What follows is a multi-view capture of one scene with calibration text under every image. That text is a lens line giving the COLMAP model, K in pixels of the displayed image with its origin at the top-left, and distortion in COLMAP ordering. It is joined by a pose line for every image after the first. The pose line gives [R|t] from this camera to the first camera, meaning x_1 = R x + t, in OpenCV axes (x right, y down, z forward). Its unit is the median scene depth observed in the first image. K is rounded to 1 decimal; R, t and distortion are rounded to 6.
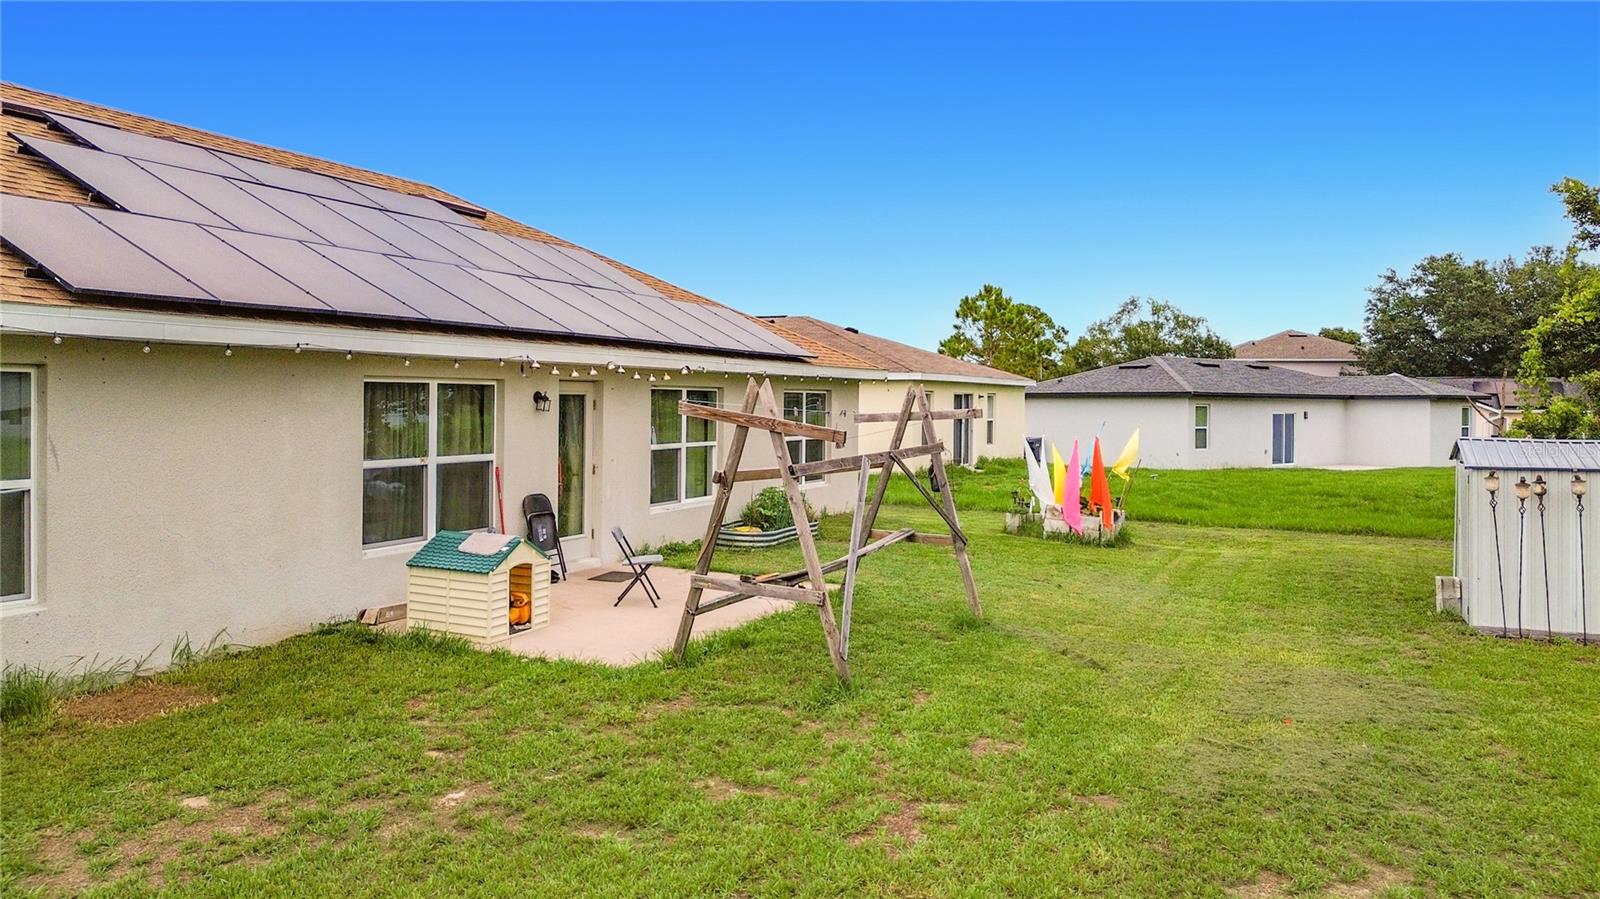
lens RADIAL K [[1178.3, 0, 794.3], [0, 1178.3, 415.6], [0, 0, 1]] dist [0.037021, -0.065458]
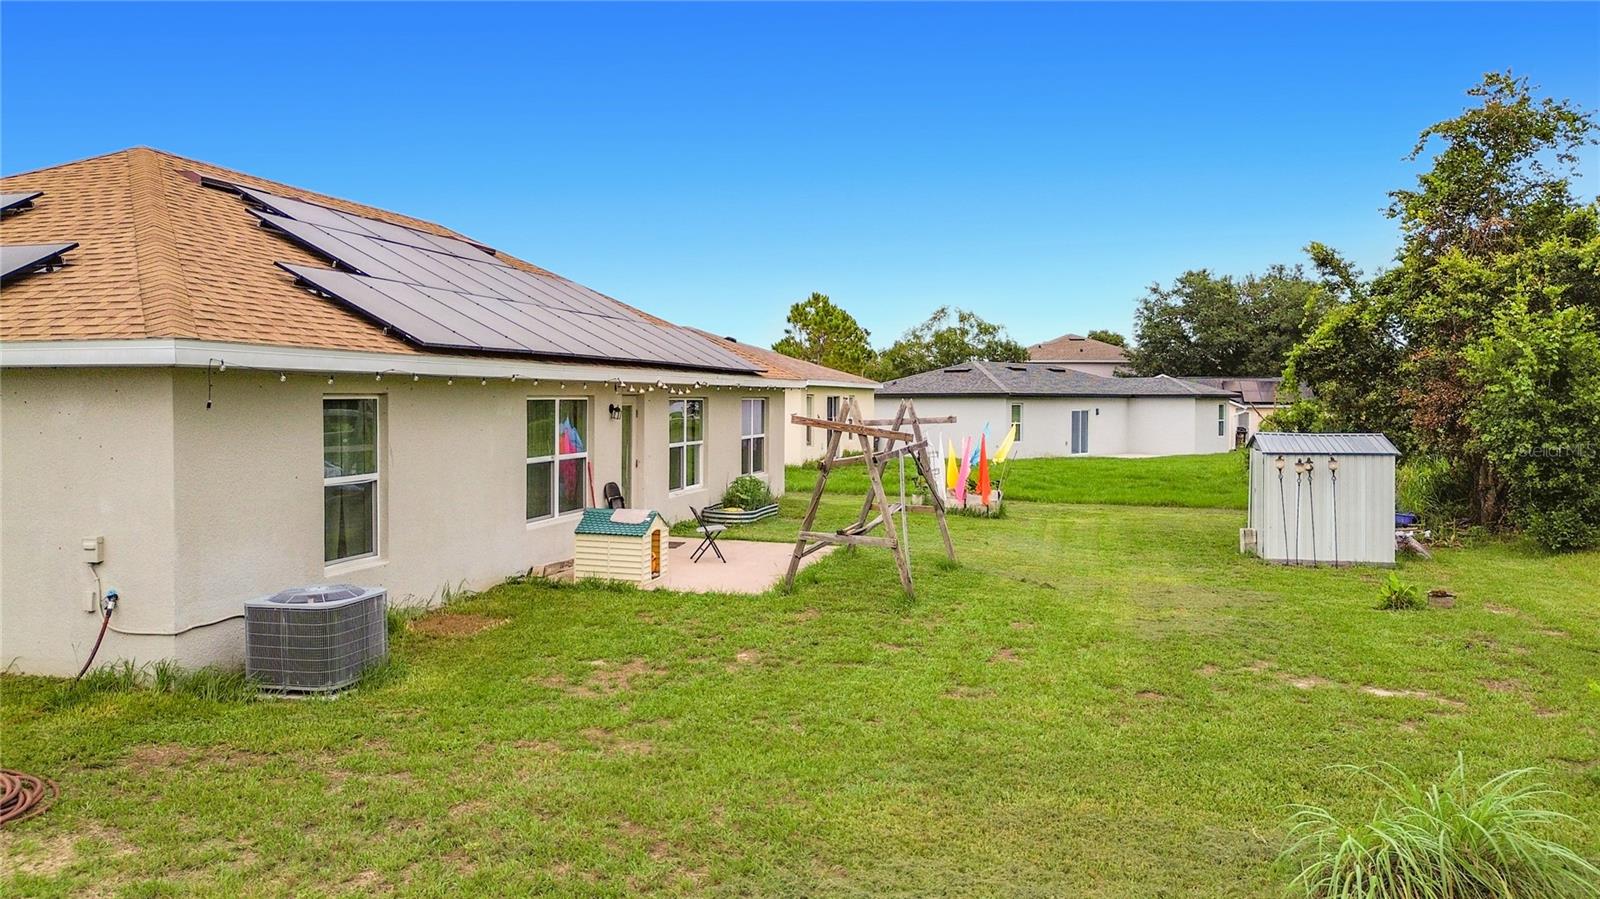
lens RADIAL K [[1178.3, 0, 794.3], [0, 1178.3, 415.6], [0, 0, 1]] dist [0.037021, -0.065458]
pose [[0.983250, -0.006784, 0.182137, -0.174790], [0.006043, 0.999971, 0.004624, -0.008568], [-0.182164, -0.003446, 0.983262, -0.220520]]
